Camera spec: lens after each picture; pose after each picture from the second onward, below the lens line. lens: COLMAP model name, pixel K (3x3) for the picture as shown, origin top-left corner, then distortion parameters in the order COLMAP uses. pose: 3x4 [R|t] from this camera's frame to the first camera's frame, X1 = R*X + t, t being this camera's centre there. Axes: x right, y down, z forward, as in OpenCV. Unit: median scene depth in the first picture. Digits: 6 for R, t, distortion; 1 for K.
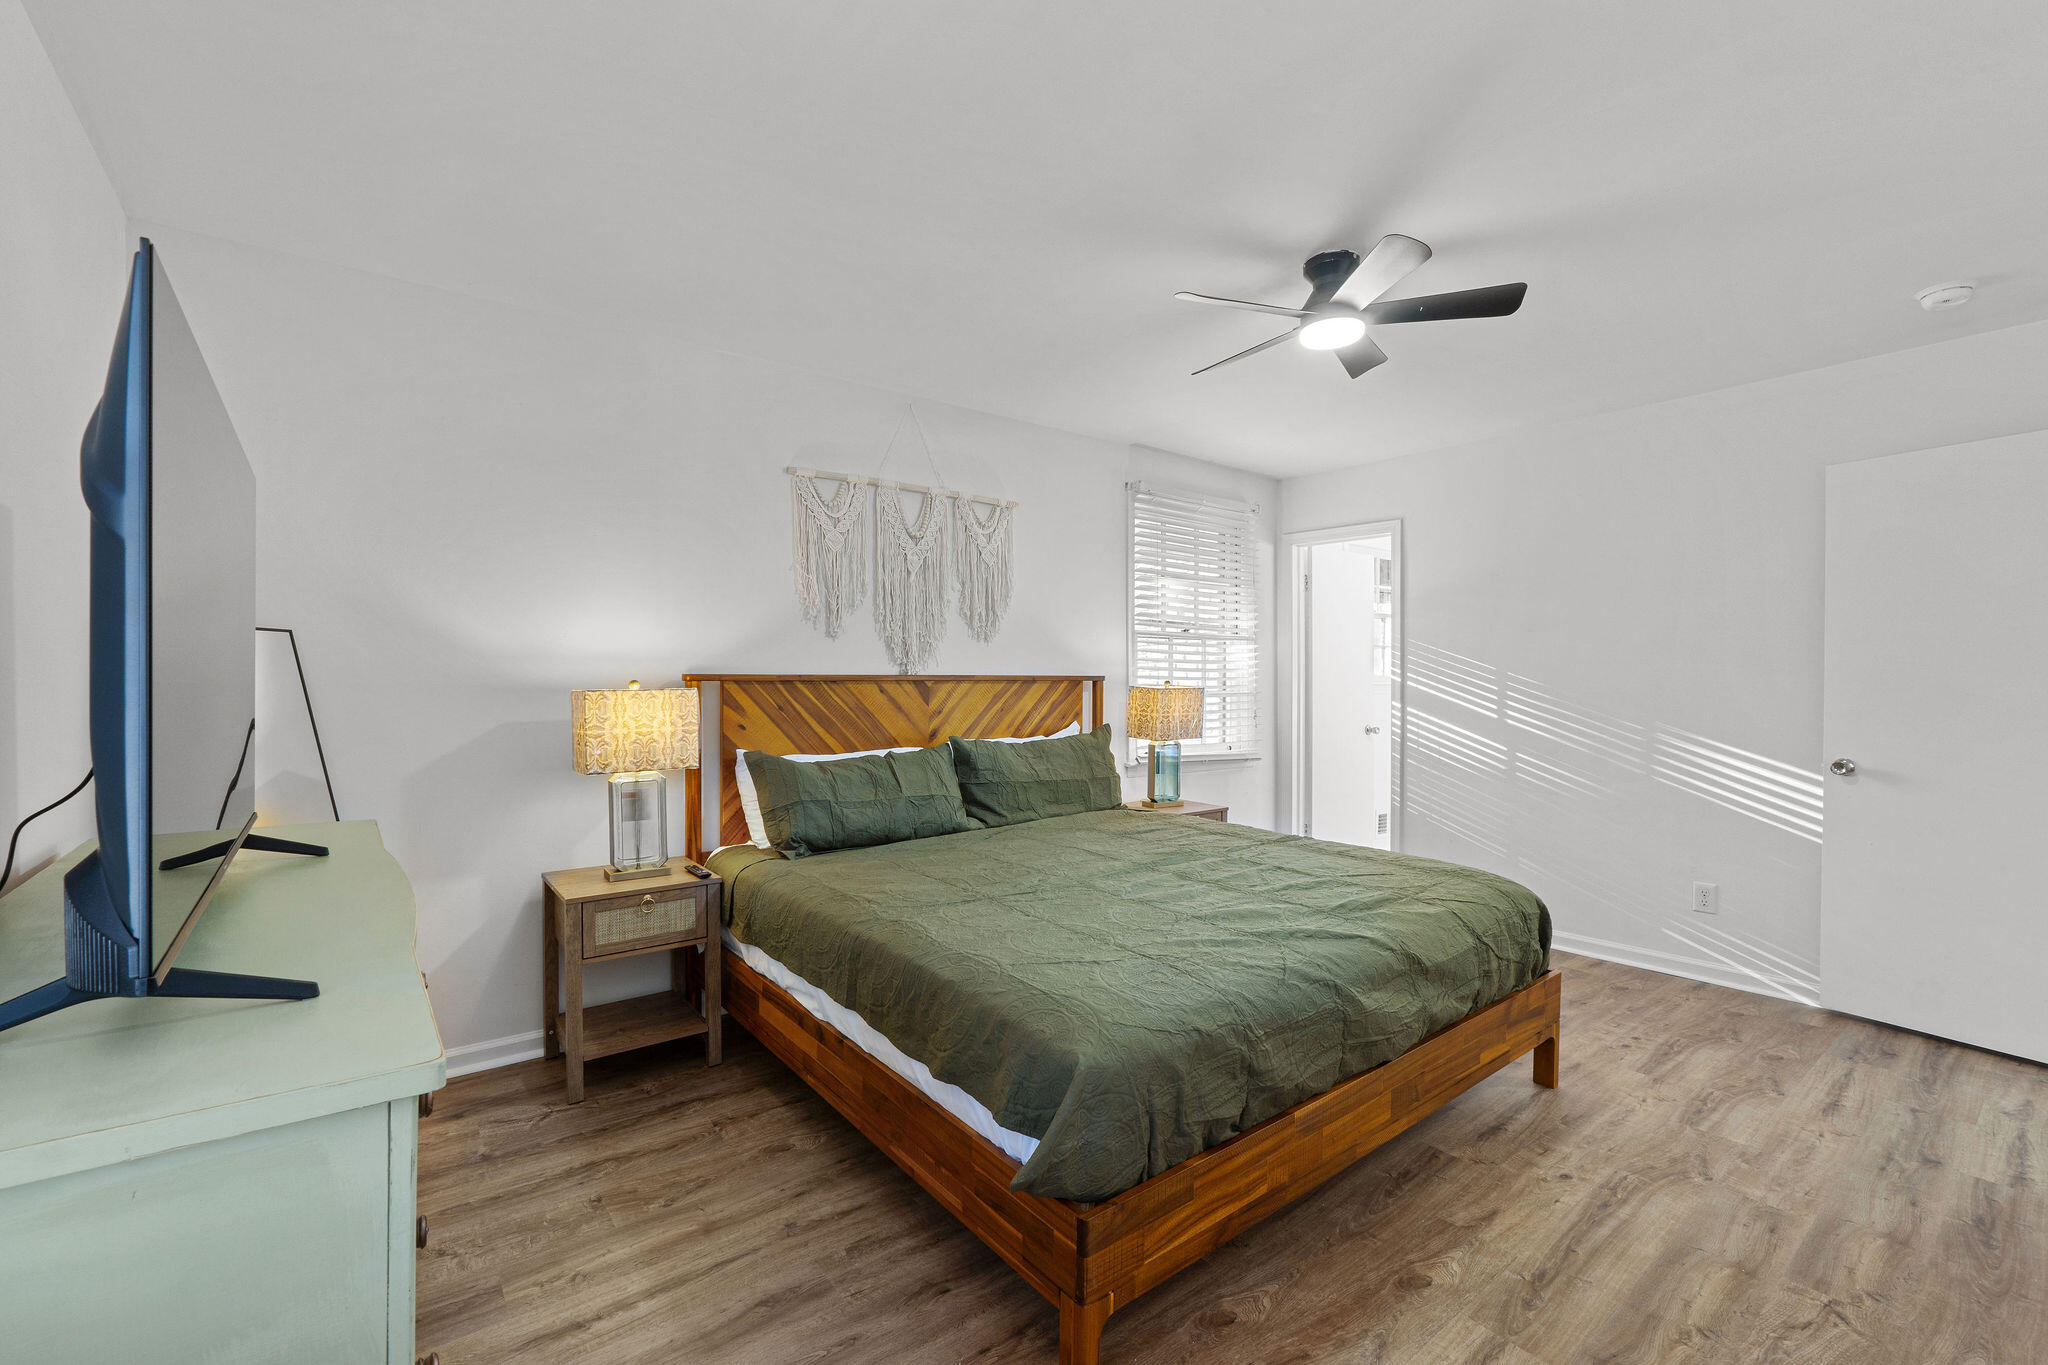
lens RADIAL K [[863.8, 0, 1022.9], [0, 863.8, 681.7], [0, 0, 1]] dist [-0.002152, 0.000034]
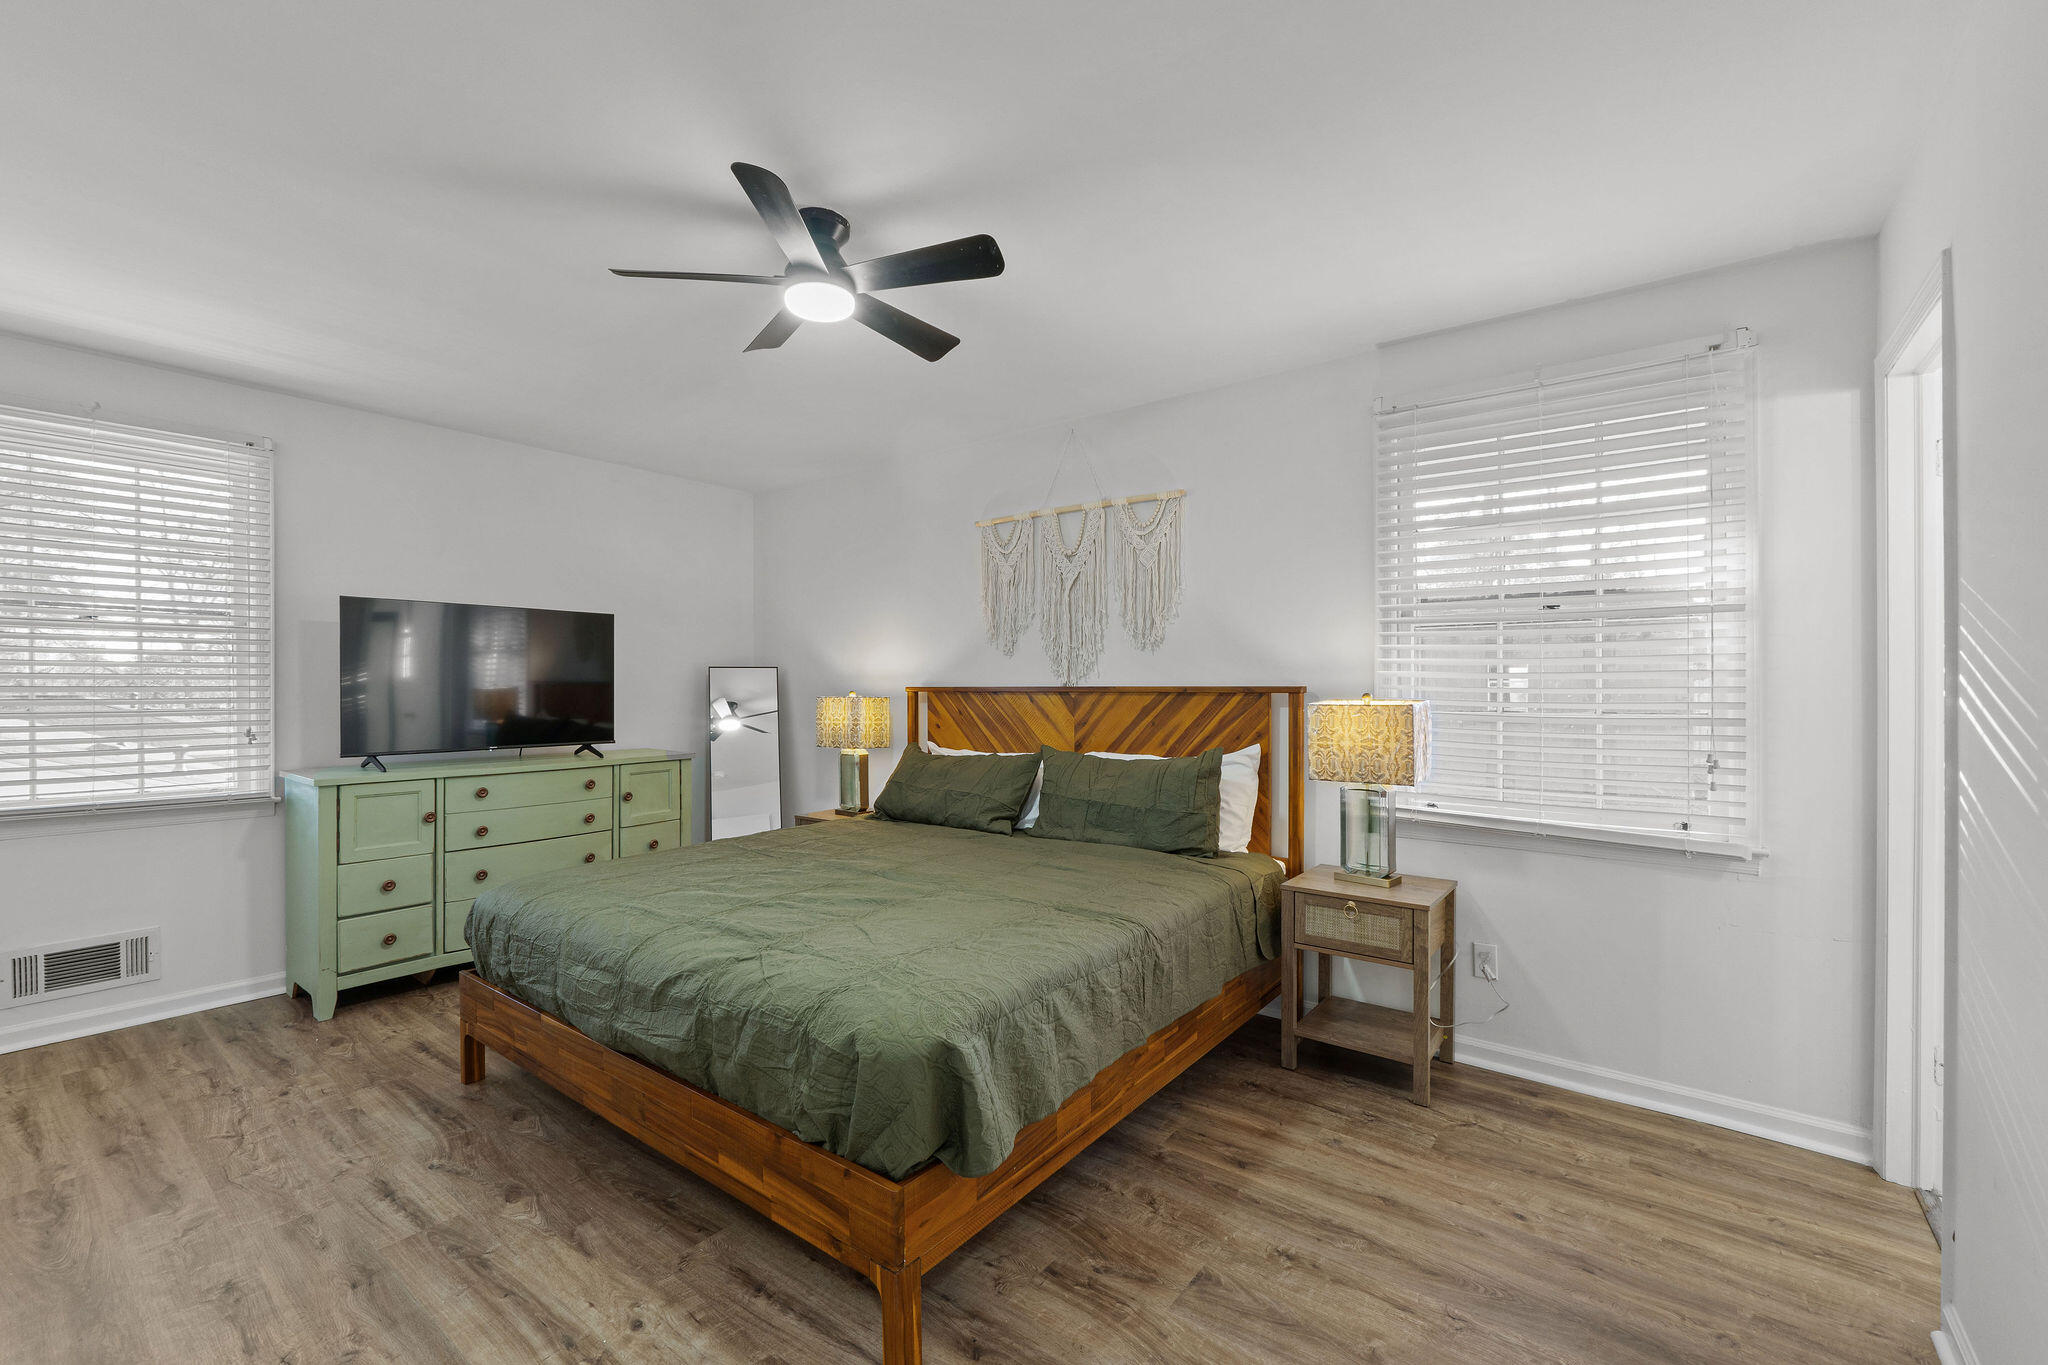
lens RADIAL K [[863.8, 0, 1011.3], [0, 863.8, 686.1], [0, 0, 1]] dist [-0.002152, 0.000034]
pose [[0.243594, -0.003136, -0.969872, 0.883971], [-0.006717, 0.999965, -0.004920, -0.002487], [0.969854, 0.007713, 0.243564, 0.680687]]
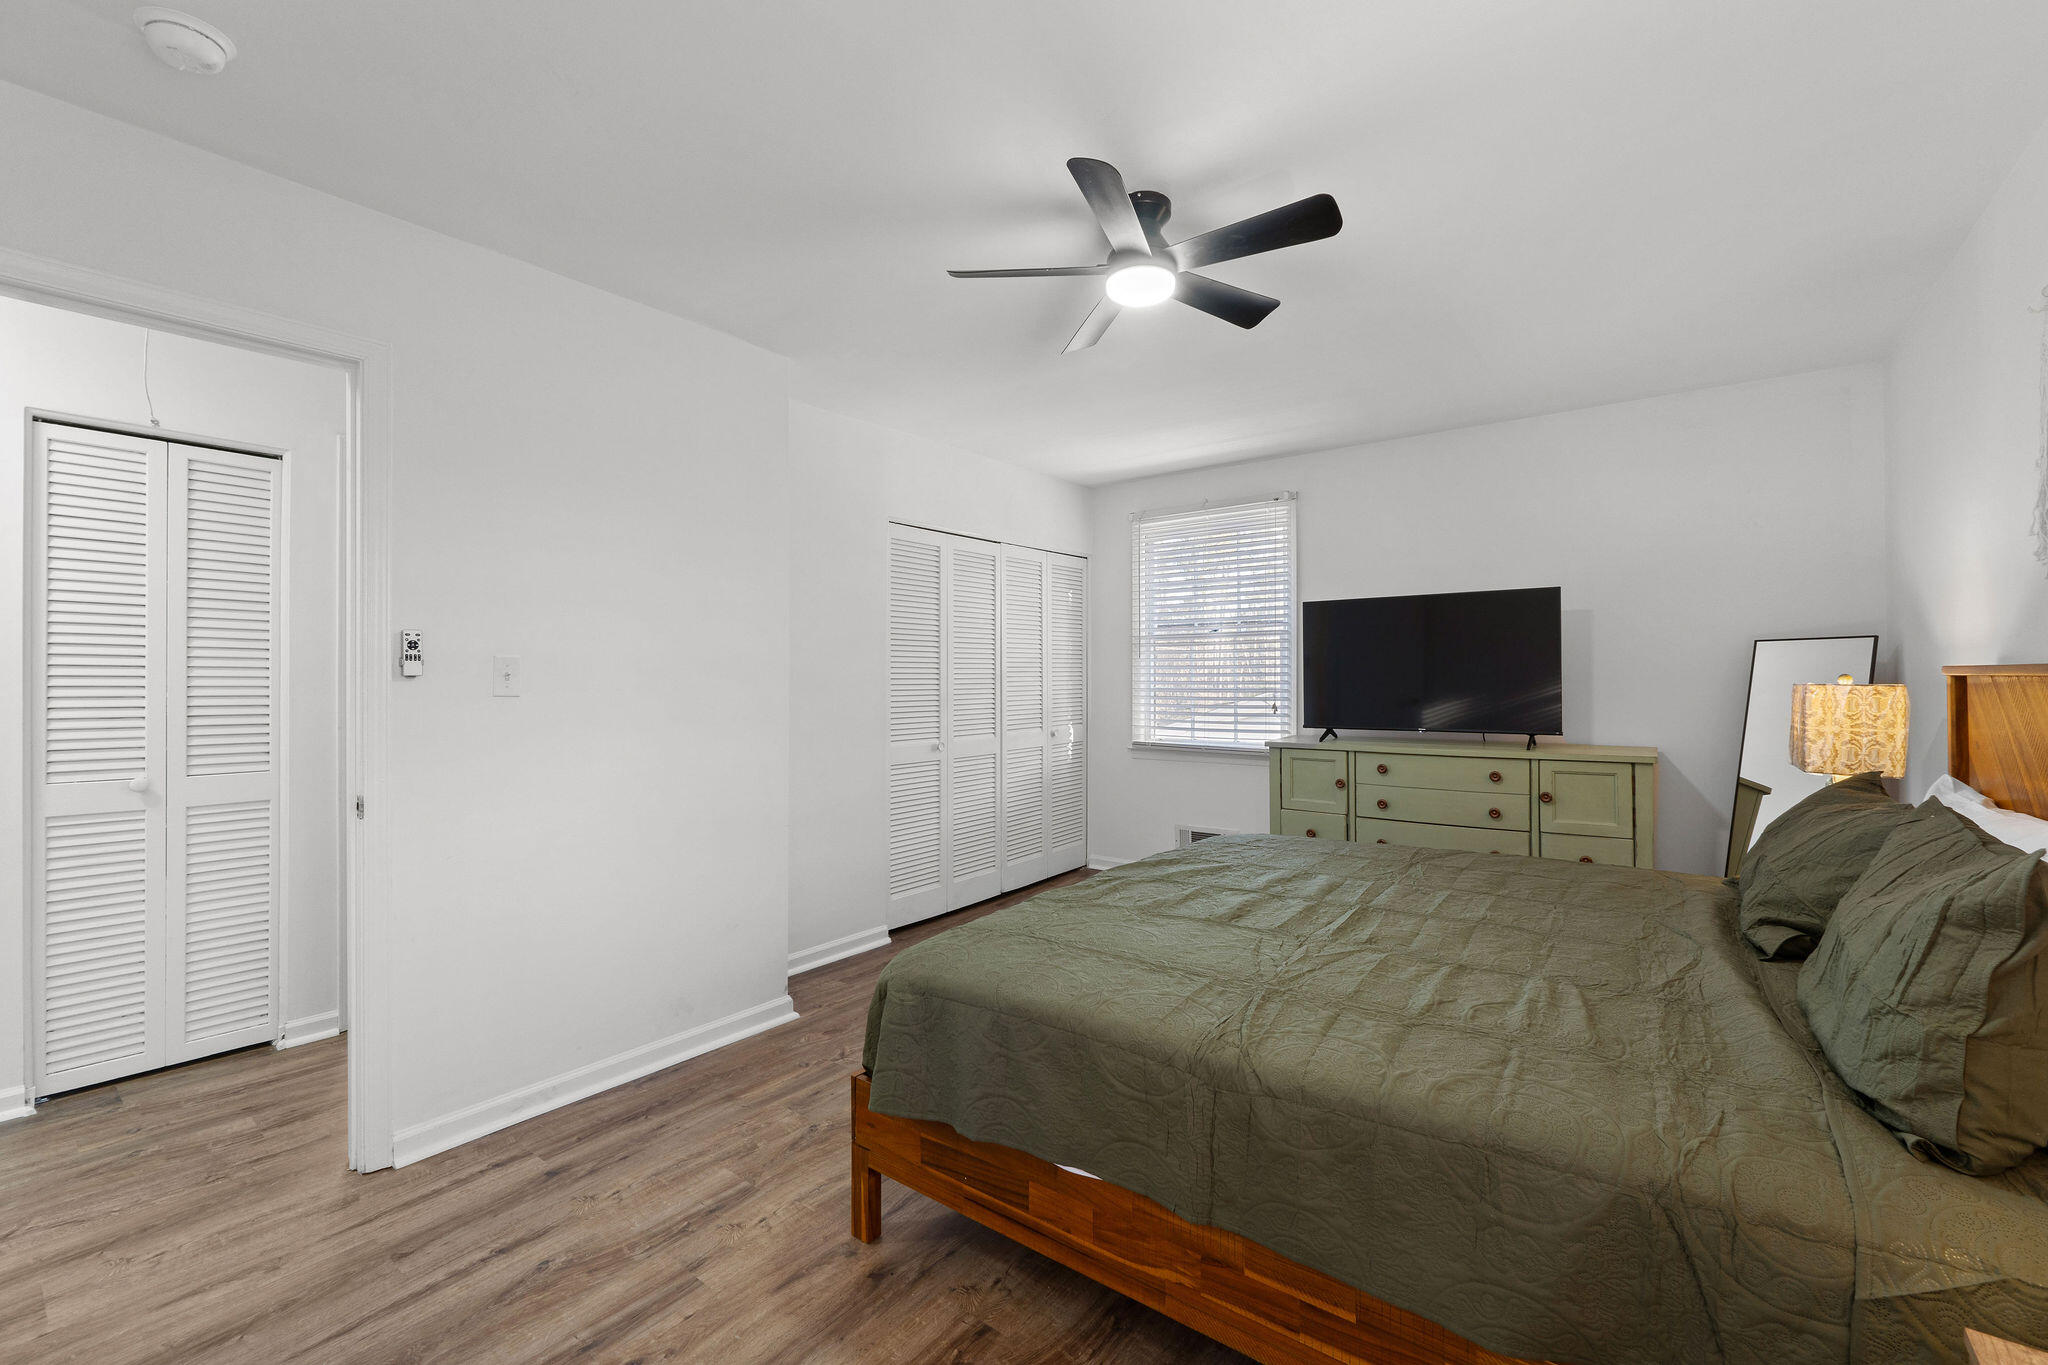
lens RADIAL K [[863.8, 0, 1019.6], [0, 863.8, 679.3], [0, 0, 1]] dist [-0.002152, 0.000034]
pose [[-0.968482, 0.002844, -0.249069, 0.485208], [0.000322, 0.999948, 0.010168, -0.004698], [0.249085, 0.009768, -0.968432, 1.271679]]
